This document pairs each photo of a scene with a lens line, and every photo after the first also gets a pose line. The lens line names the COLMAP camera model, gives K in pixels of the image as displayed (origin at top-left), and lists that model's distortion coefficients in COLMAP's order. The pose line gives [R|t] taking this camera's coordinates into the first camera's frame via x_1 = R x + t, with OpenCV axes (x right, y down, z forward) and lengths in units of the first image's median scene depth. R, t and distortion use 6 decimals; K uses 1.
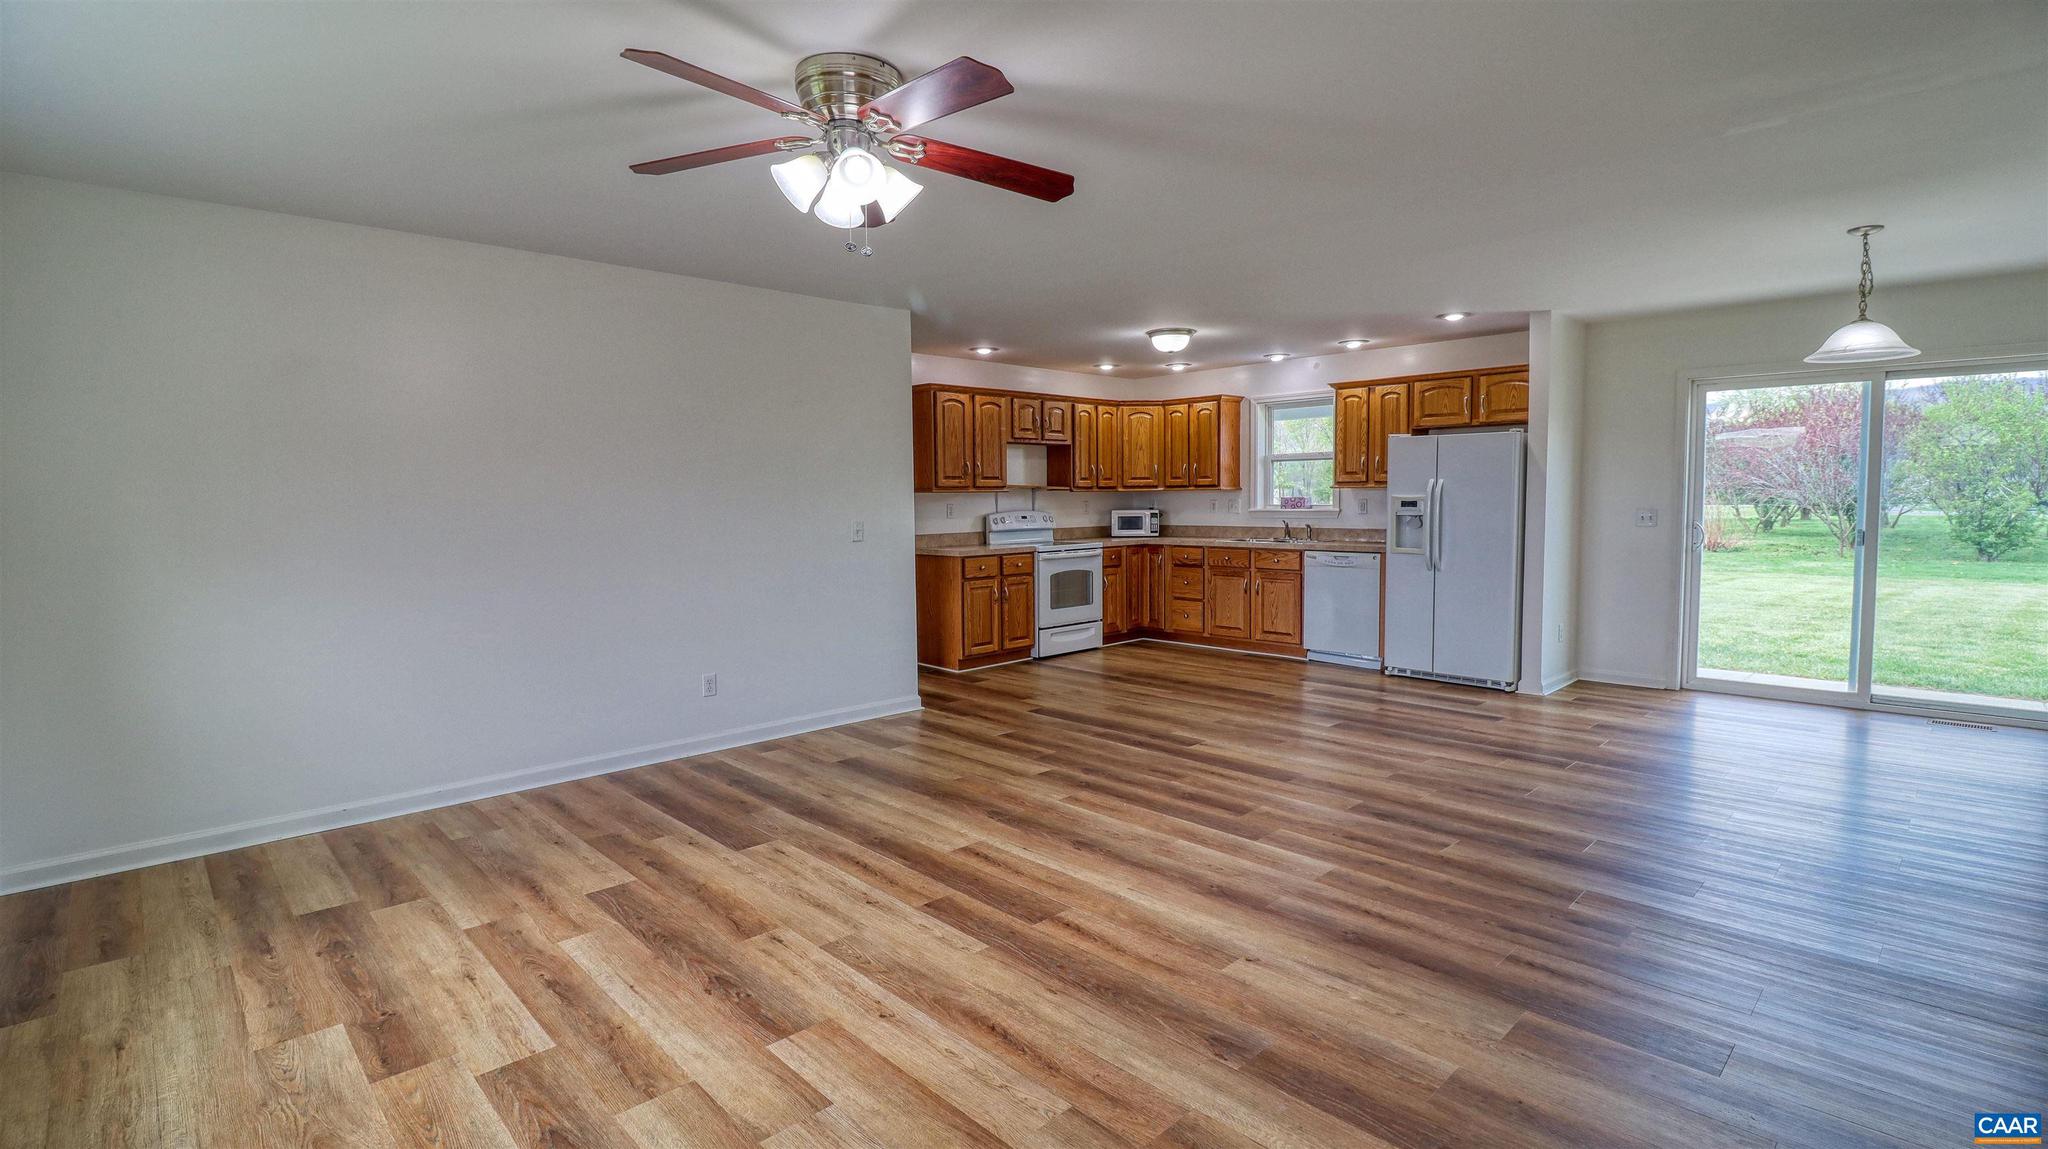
lens RADIAL K [[948.1, 0, 1029.2], [0, 948.1, 561.8], [0, 0, 1]] dist [0.002890, -0.013834]
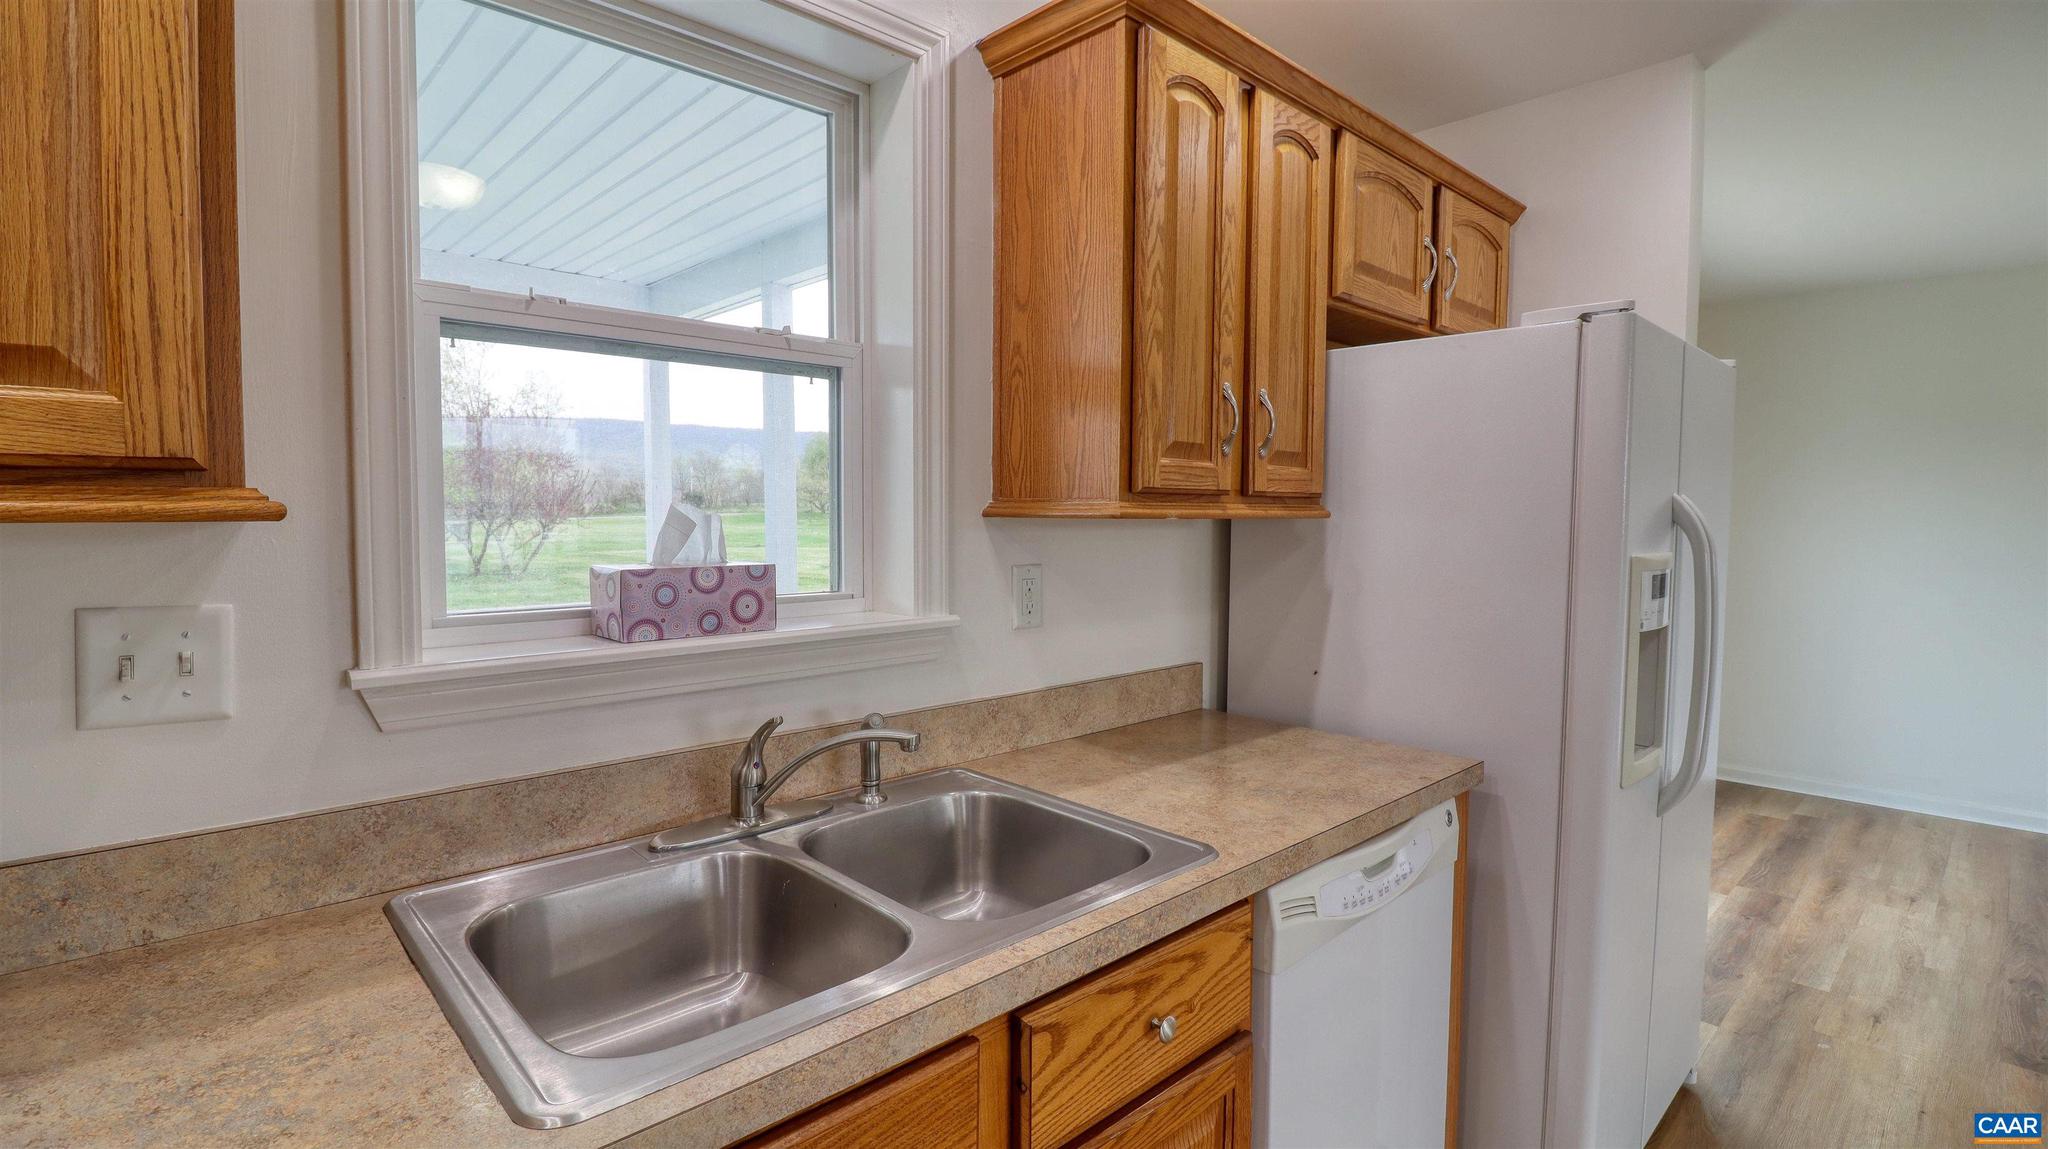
lens RADIAL K [[948.1, 0, 1029.2], [0, 948.1, 561.8], [0, 0, 1]] dist [0.002890, -0.013834]
pose [[0.012122, -0.043070, 0.998998, 0.119264], [0.064241, 0.997042, 0.042207, -0.076834], [-0.997861, 0.063665, 0.014853, 0.999022]]
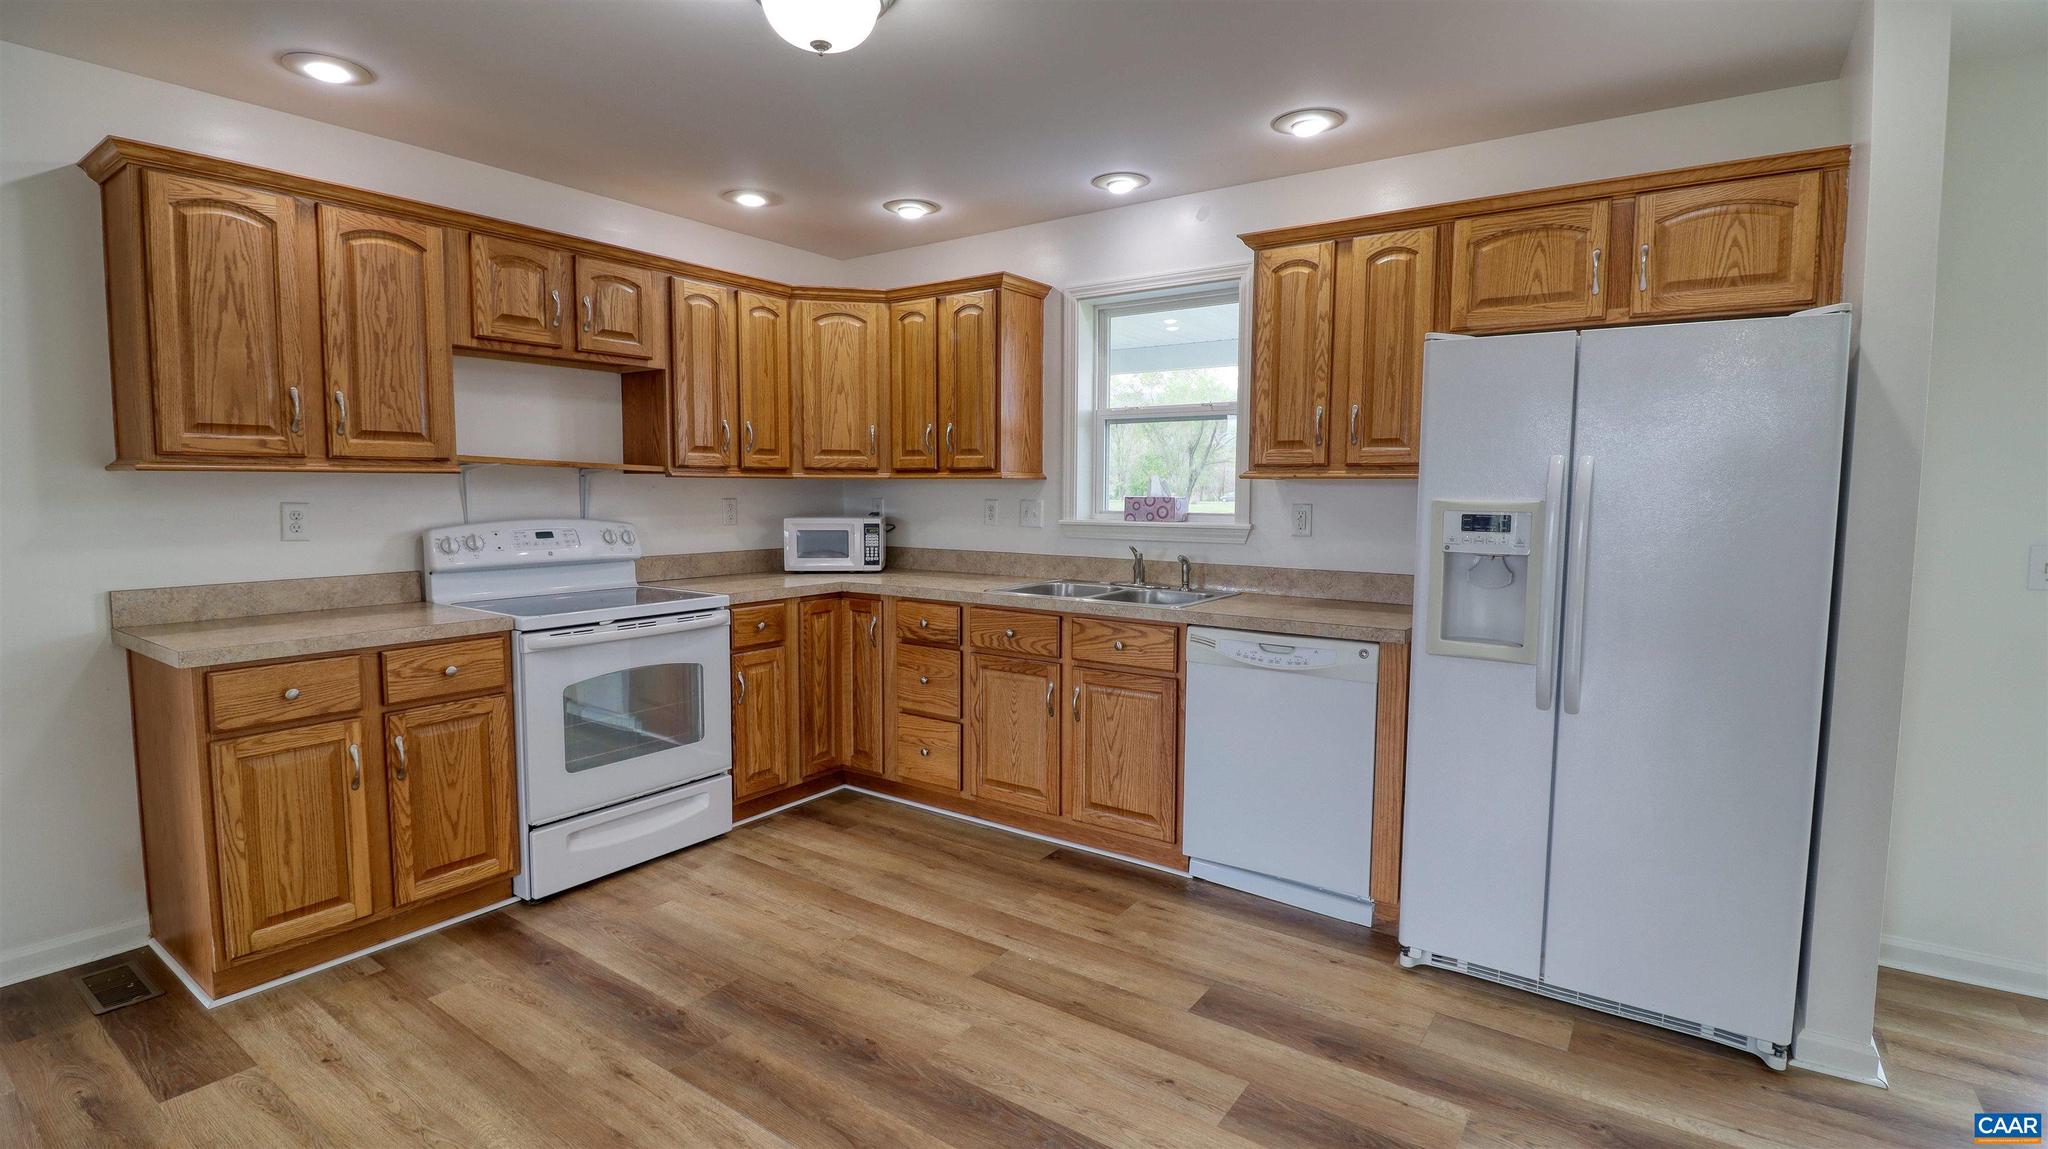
lens RADIAL K [[948.1, 0, 1029.2], [0, 948.1, 561.8], [0, 0, 1]] dist [0.002890, -0.013834]
pose [[0.982382, 0.001431, 0.186876, 0.138193], [-0.003160, 0.999955, 0.008955, -0.042178], [-0.186855, -0.009388, 0.982343, 0.578783]]
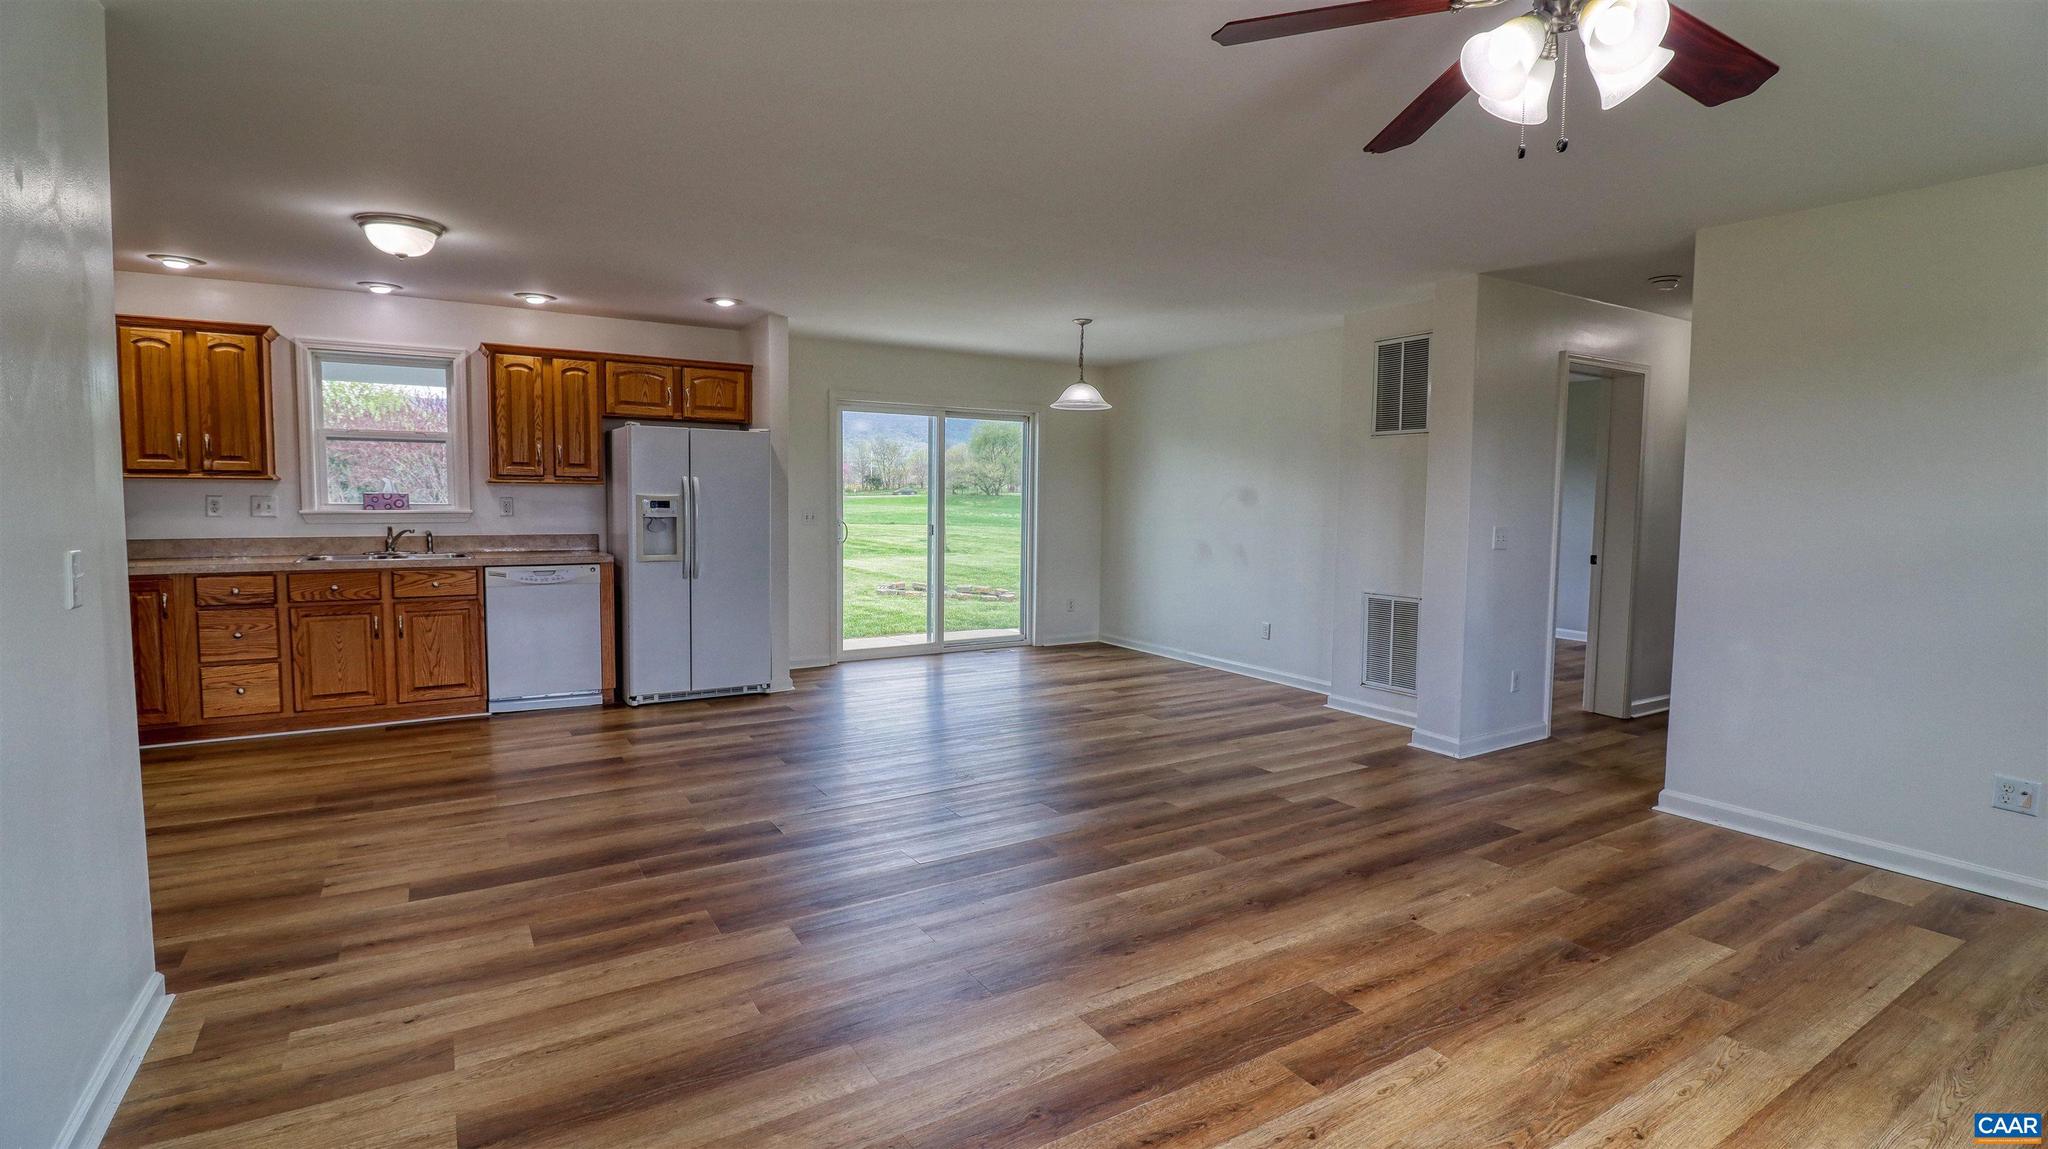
lens RADIAL K [[948.1, 0, 1029.2], [0, 948.1, 561.8], [0, 0, 1]] dist [0.002890, -0.013834]
pose [[0.208252, -0.057278, 0.976397, -0.325840], [0.054091, 0.997430, 0.046975, -0.026590], [-0.976578, 0.043031, 0.210815, 0.417640]]
